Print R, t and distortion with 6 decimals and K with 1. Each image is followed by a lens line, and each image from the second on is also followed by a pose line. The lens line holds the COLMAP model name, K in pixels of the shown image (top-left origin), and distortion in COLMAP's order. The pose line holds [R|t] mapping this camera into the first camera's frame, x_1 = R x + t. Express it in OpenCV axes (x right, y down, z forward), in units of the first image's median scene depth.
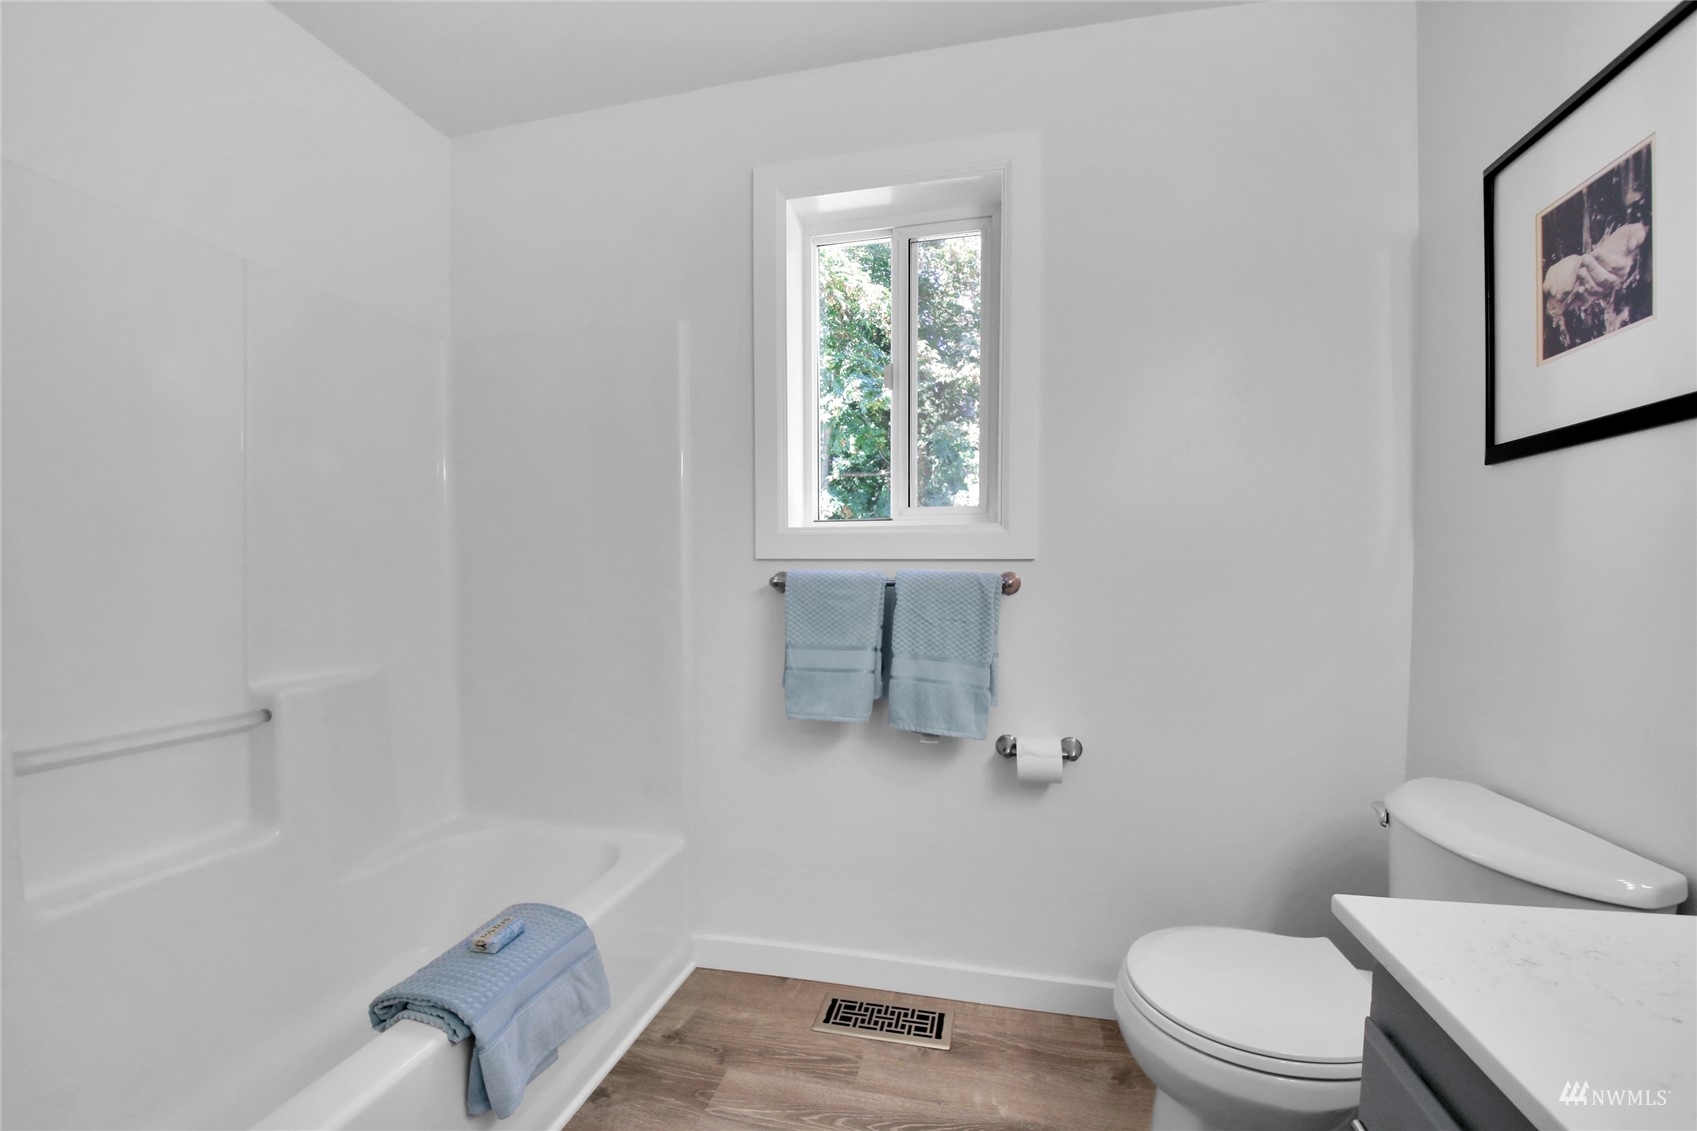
lens RADIAL K [[623.7, 0, 858.6], [0, 623.7, 584.6], [0, 0, 1]] dist [0.001305, -0.008028]
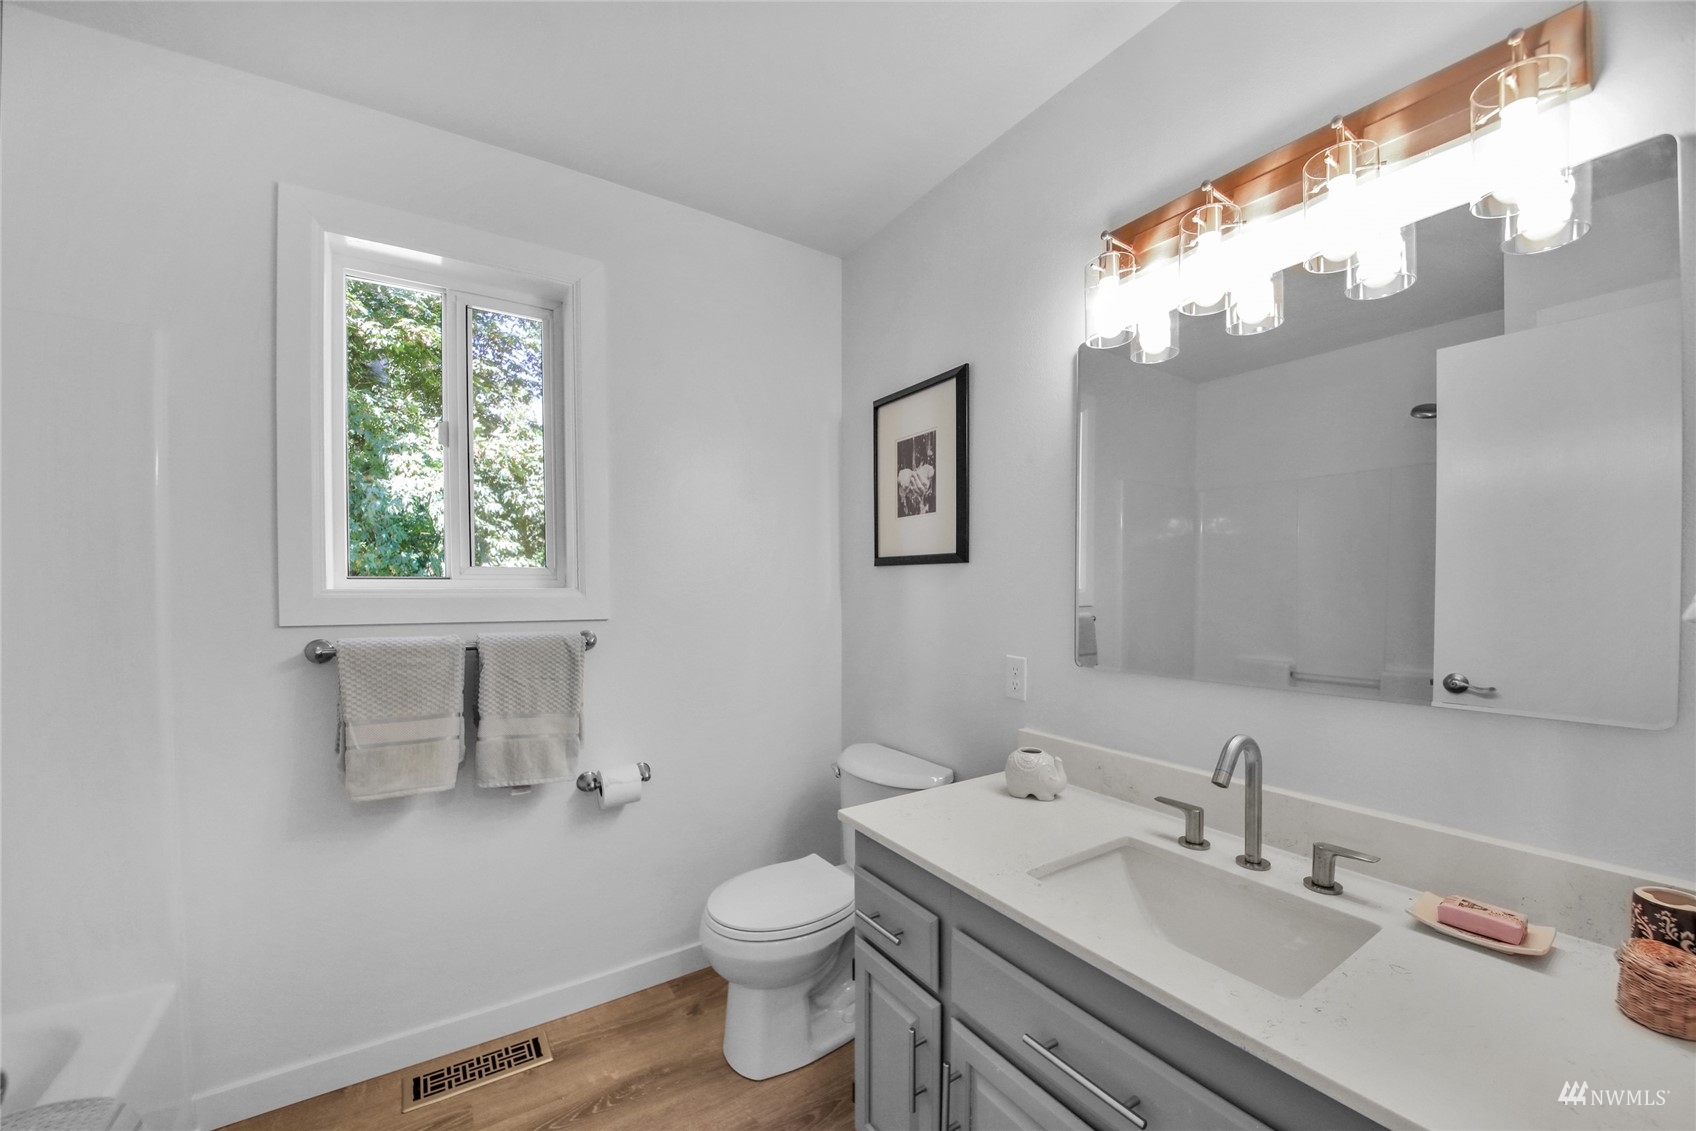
lens RADIAL K [[637.0, 0, 844.6], [0, 637.0, 594.2], [0, 0, 1]] dist [-0.039193, -0.000166]
pose [[0.715250, -0.019356, 0.698600, -0.243286], [0.028903, 0.999580, -0.001896, -0.075384], [-0.698271, 0.021548, 0.715510, -0.182890]]
